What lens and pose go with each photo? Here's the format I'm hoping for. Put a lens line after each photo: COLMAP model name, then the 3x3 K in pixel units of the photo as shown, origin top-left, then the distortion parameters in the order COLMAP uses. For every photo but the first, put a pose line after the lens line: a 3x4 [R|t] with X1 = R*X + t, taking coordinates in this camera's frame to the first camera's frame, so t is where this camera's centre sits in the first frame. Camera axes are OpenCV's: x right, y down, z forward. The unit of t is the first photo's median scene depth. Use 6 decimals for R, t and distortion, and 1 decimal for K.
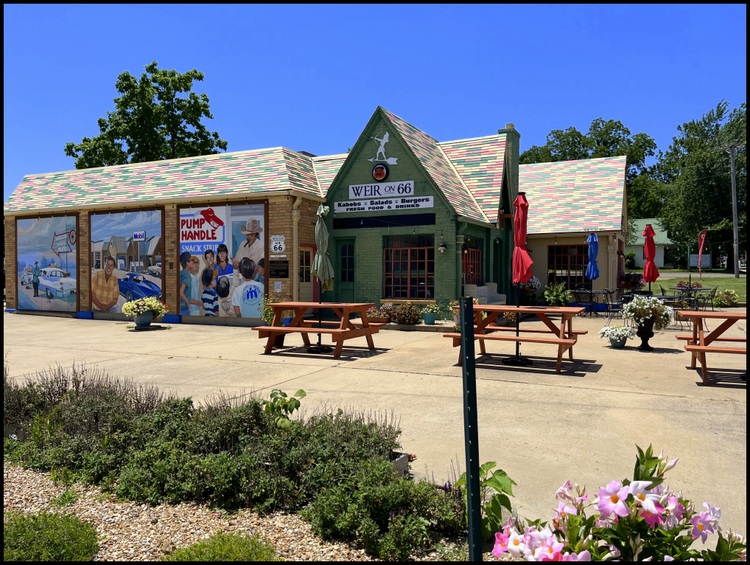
lens RADIAL K [[565.8, 0, 376.0], [0, 565.8, 284.6], [0, 0, 1]] dist [0.041293, -0.003585]
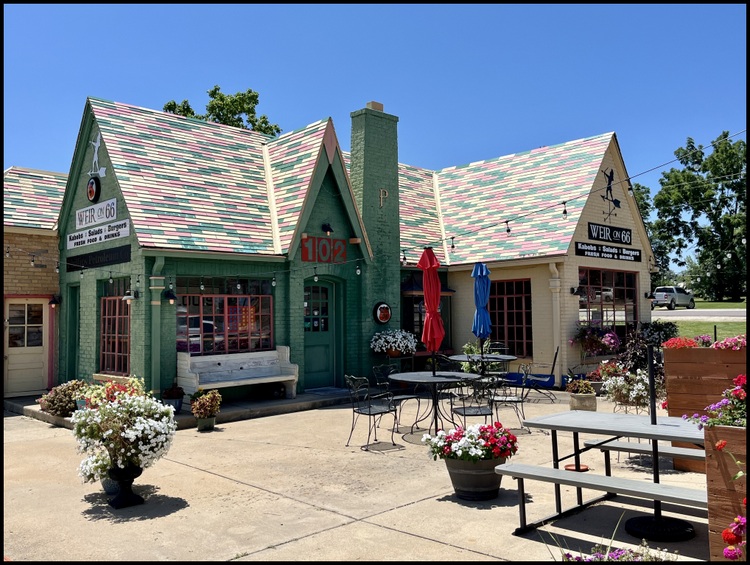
lens RADIAL K [[669.9, 0, 374.0], [0, 669.9, 281.3], [0, 0, 1]] dist [0.052445, -0.001704]
pose [[0.941209, -0.031966, -0.336309, 0.464382], [0.008743, 0.997485, -0.070342, -0.018115], [0.337712, 0.063267, 0.939121, 0.259188]]
